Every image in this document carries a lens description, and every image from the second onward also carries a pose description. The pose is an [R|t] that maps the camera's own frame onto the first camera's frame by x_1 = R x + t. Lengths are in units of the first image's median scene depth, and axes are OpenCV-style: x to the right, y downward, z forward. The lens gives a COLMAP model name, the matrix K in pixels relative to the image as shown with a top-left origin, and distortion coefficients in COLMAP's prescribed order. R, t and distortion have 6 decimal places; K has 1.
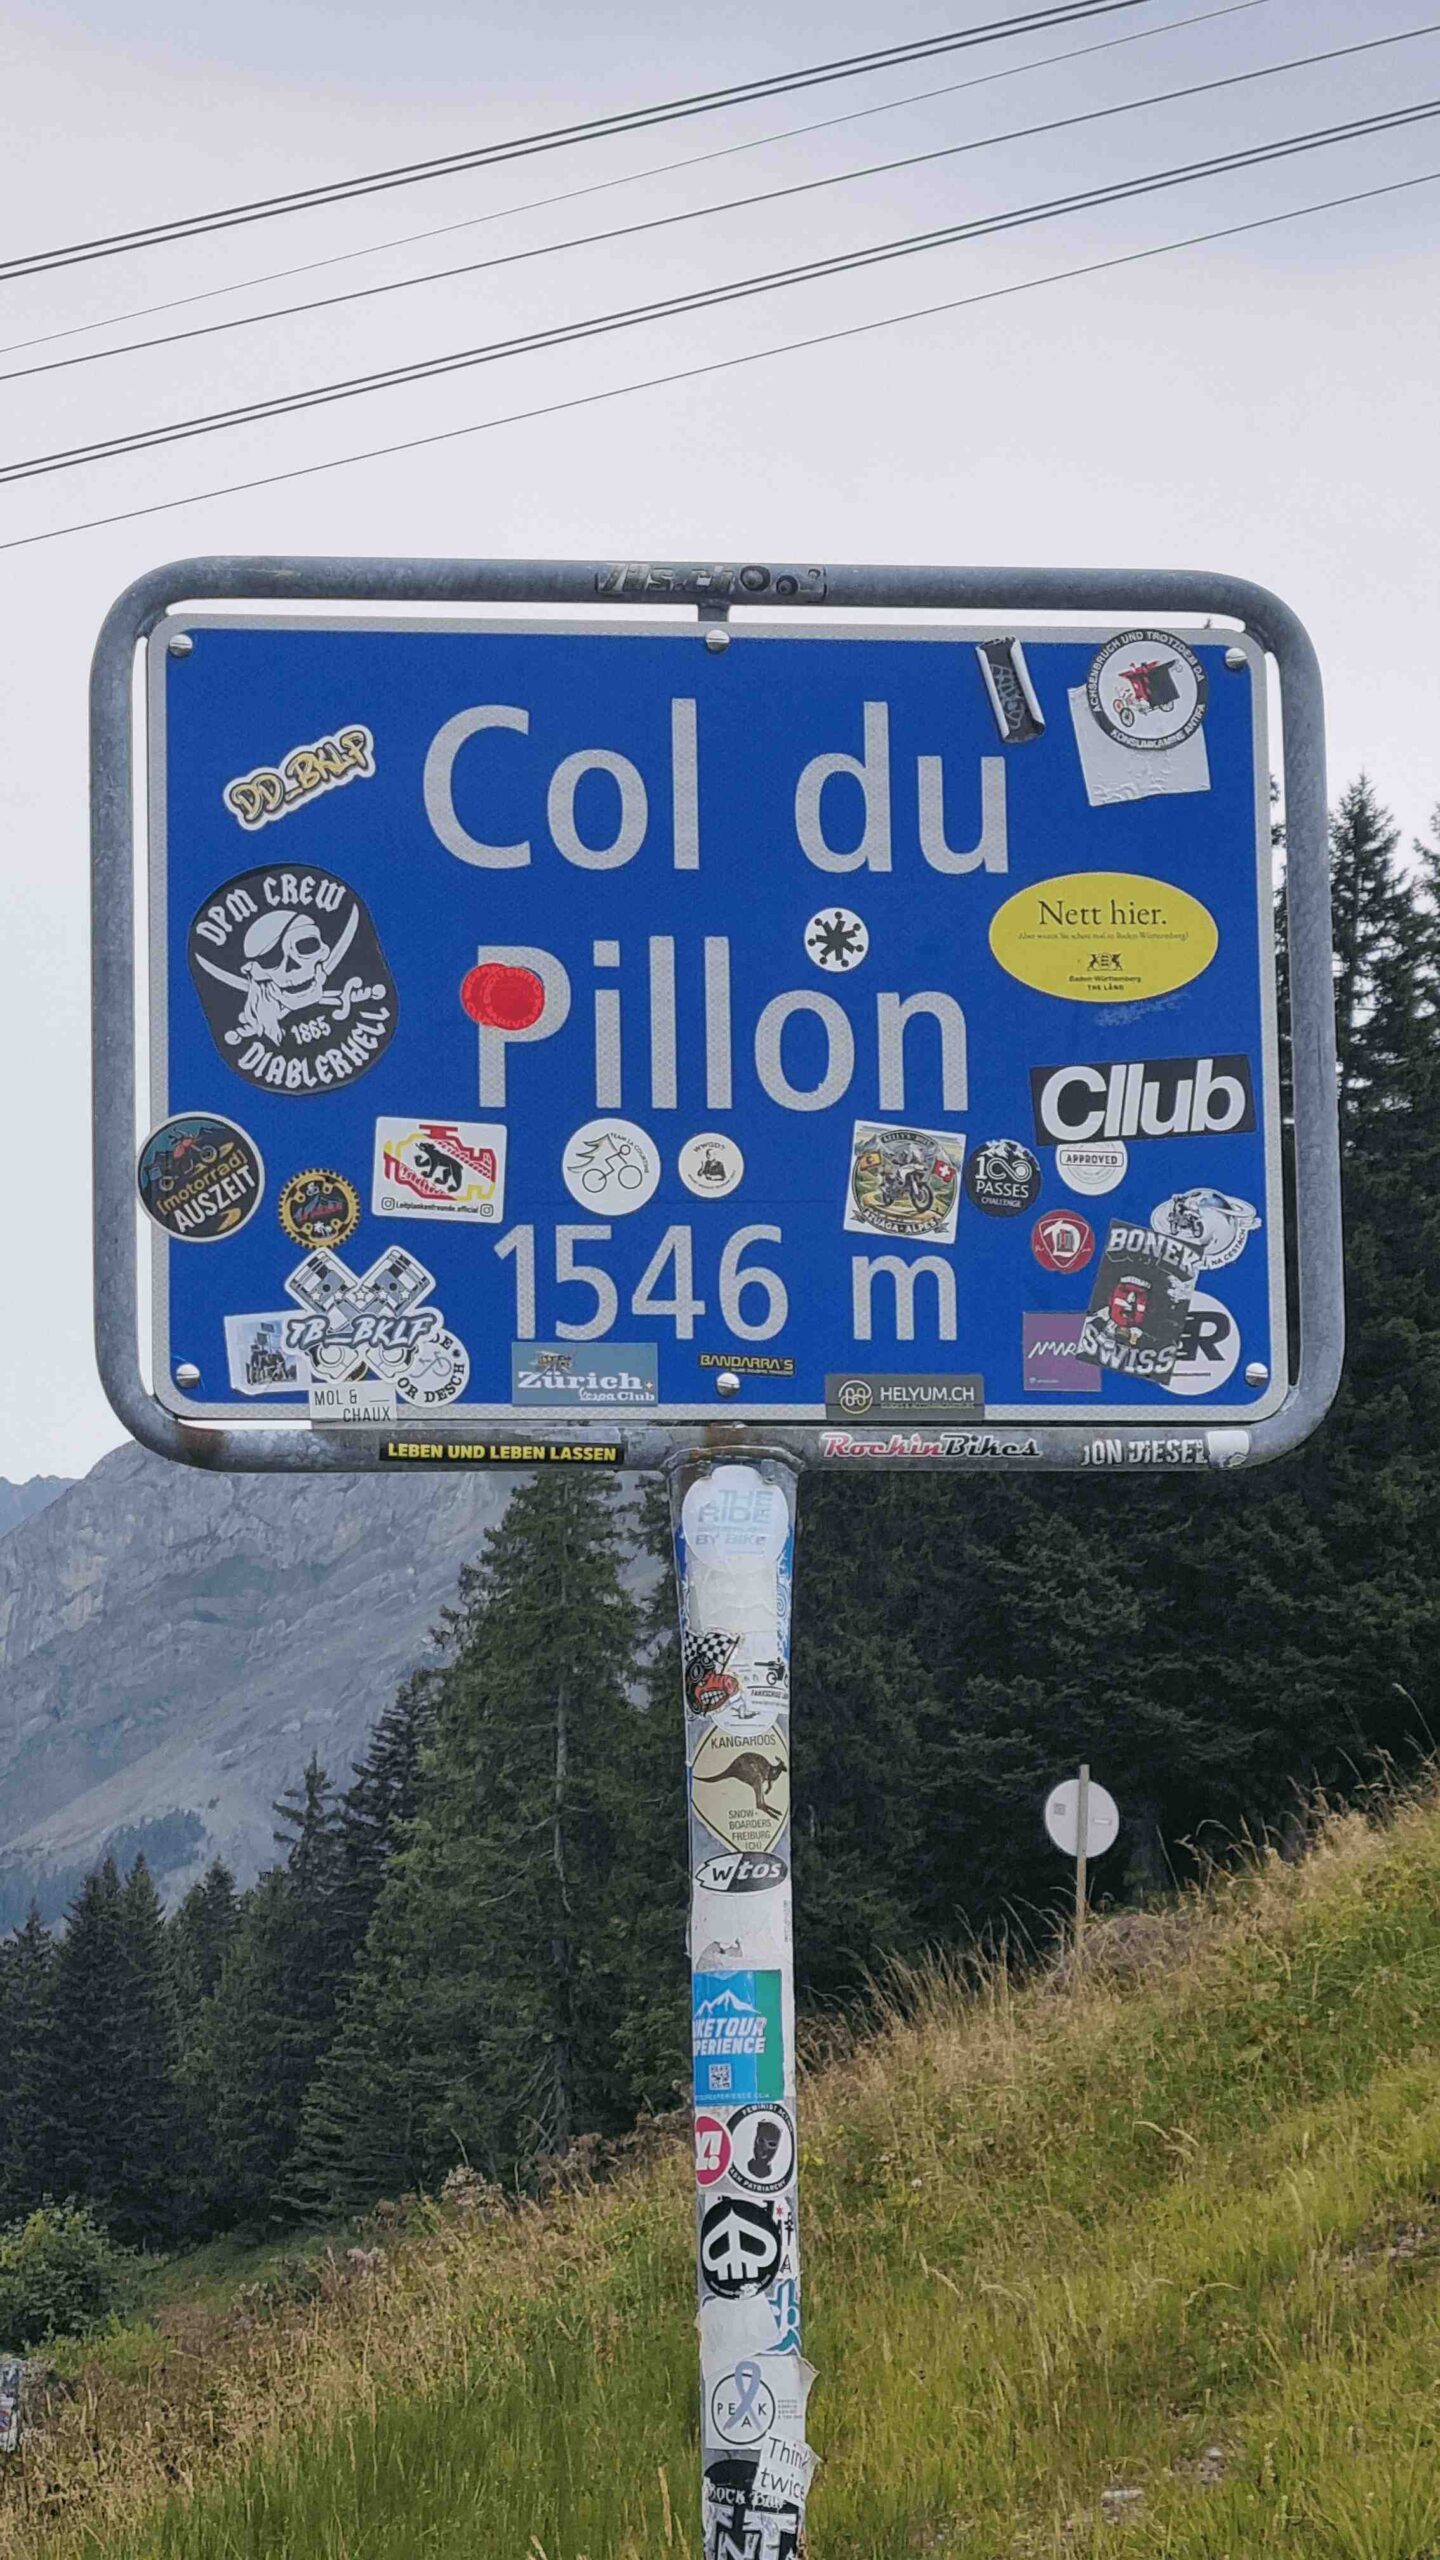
lens RADIAL K [[6174.8, 0, 714.0], [0, 6174.8, 1301.0], [0, 0, 1]] dist [-0.040550, 0.000000]
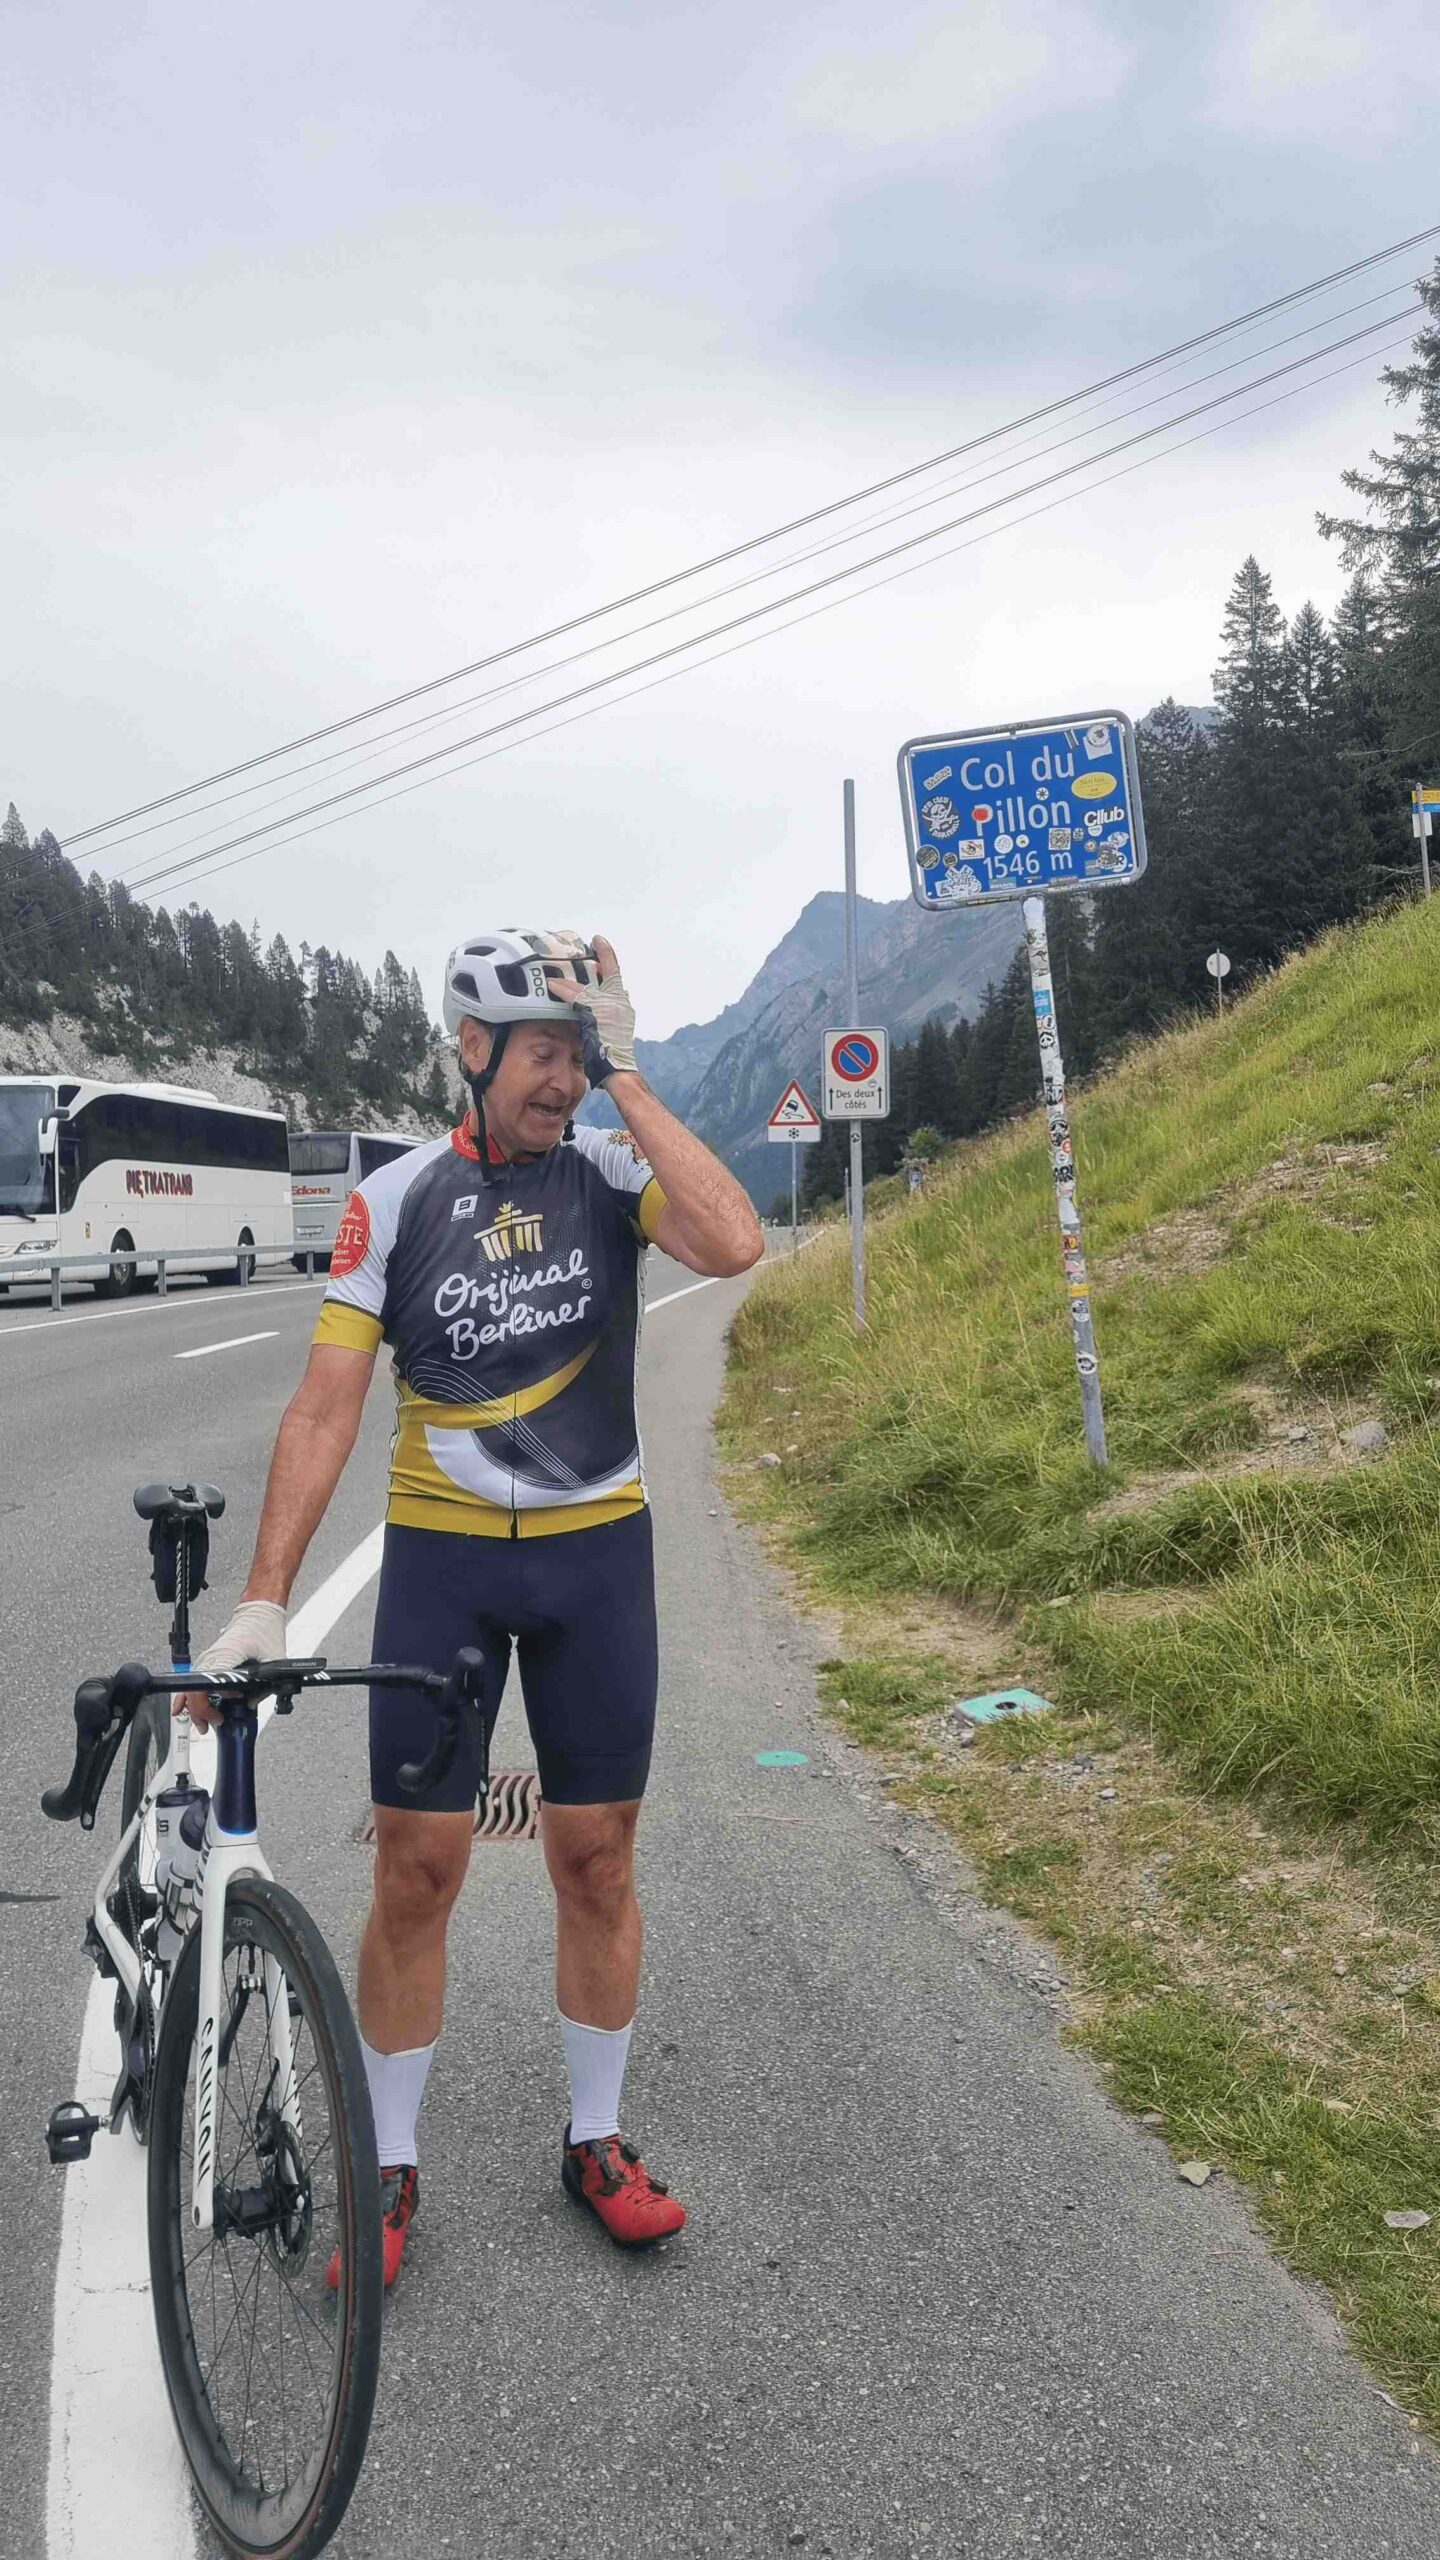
lens RADIAL K [[1947.8, 0, 742.7], [0, 1947.8, 1244.5], [0, 0, 1]] dist [0.072028, -0.051838]
pose [[0.974531, -0.096932, -0.202222, 0.071507], [0.136050, 0.972402, 0.189538, -0.036028], [0.178269, -0.212223, 0.960823, -0.740544]]
